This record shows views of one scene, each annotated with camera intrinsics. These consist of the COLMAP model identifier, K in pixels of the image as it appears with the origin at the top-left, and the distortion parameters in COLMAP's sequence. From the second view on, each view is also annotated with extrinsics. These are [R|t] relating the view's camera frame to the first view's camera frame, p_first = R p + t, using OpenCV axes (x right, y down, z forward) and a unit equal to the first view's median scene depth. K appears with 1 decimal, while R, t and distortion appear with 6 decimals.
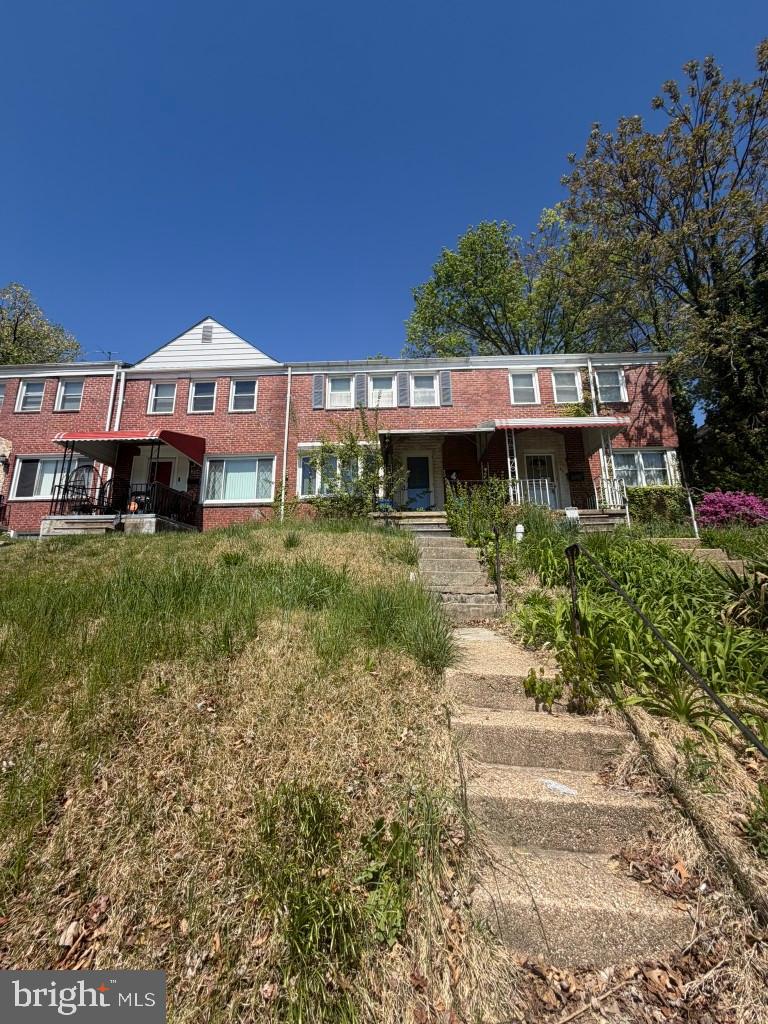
lens RADIAL K [[406.7, 0, 383.9], [0, 406.7, 509.8], [0, 0, 1]] dist [0.000459, 0.000399]
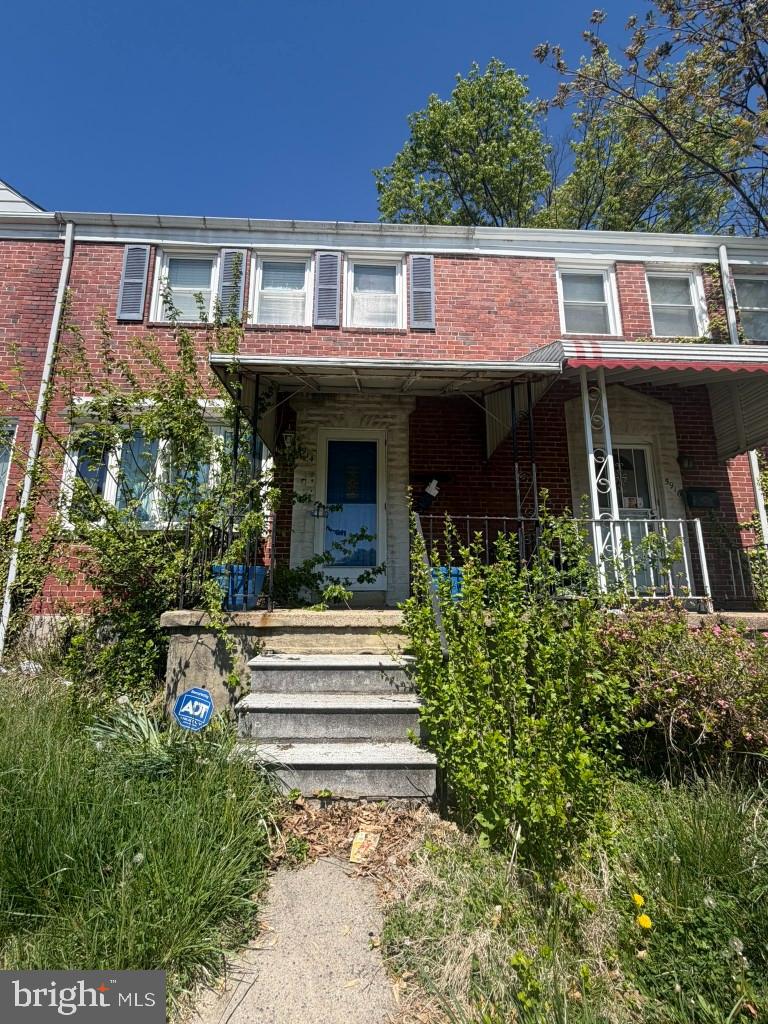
lens RADIAL K [[460.1, 0, 386.0], [0, 460.1, 509.4], [0, 0, 1]] dist [-0.001374, 0.000076]
pose [[0.996441, 0.028408, 0.079356, 0.078927], [-0.029865, 0.999405, 0.017233, -0.063999], [-0.078819, -0.019542, 0.996697, 0.487939]]
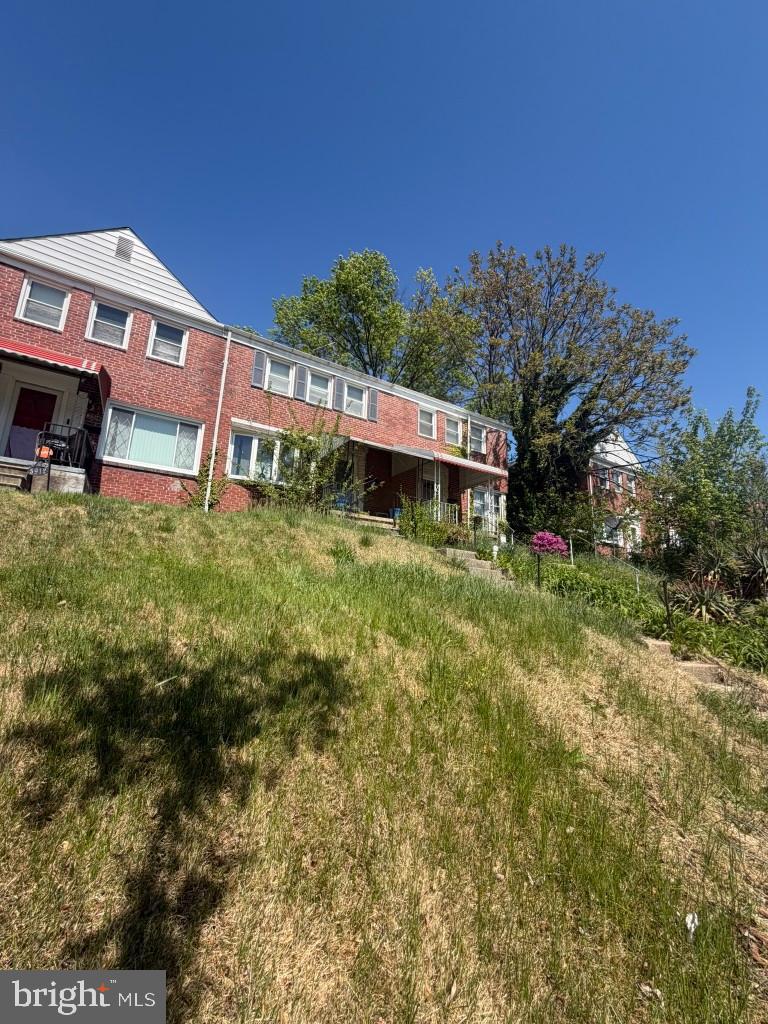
lens RADIAL K [[406.7, 0, 382.8], [0, 406.7, 509.8], [0, 0, 1]] dist [0.000459, 0.000399]
pose [[0.825697, 0.152187, 0.543197, -0.394953], [-0.167989, 0.985570, -0.020771, 0.005306], [-0.538520, -0.074100, 0.839348, 0.020143]]
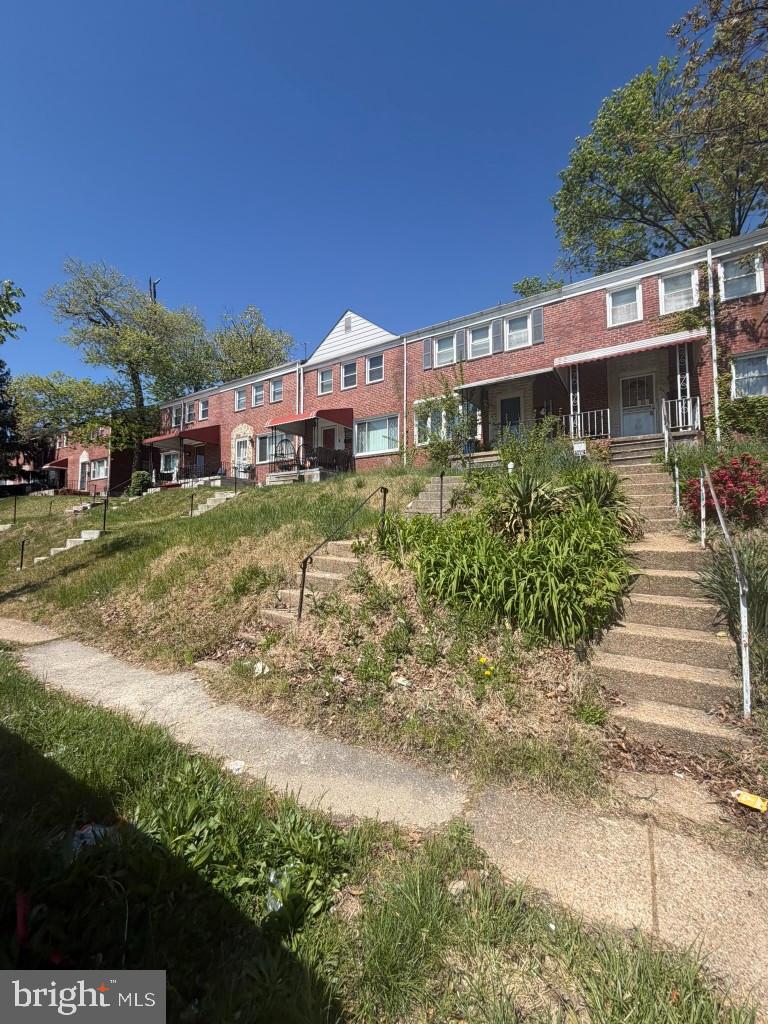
lens RADIAL K [[406.7, 0, 386.0], [0, 406.7, 509.6], [0, 0, 1]] dist [0.000459, 0.000399]
pose [[0.869512, -0.020344, -0.493492, 0.320872], [0.102149, 0.984957, 0.139377, -0.018591], [0.483233, -0.171600, 0.858510, -0.170277]]
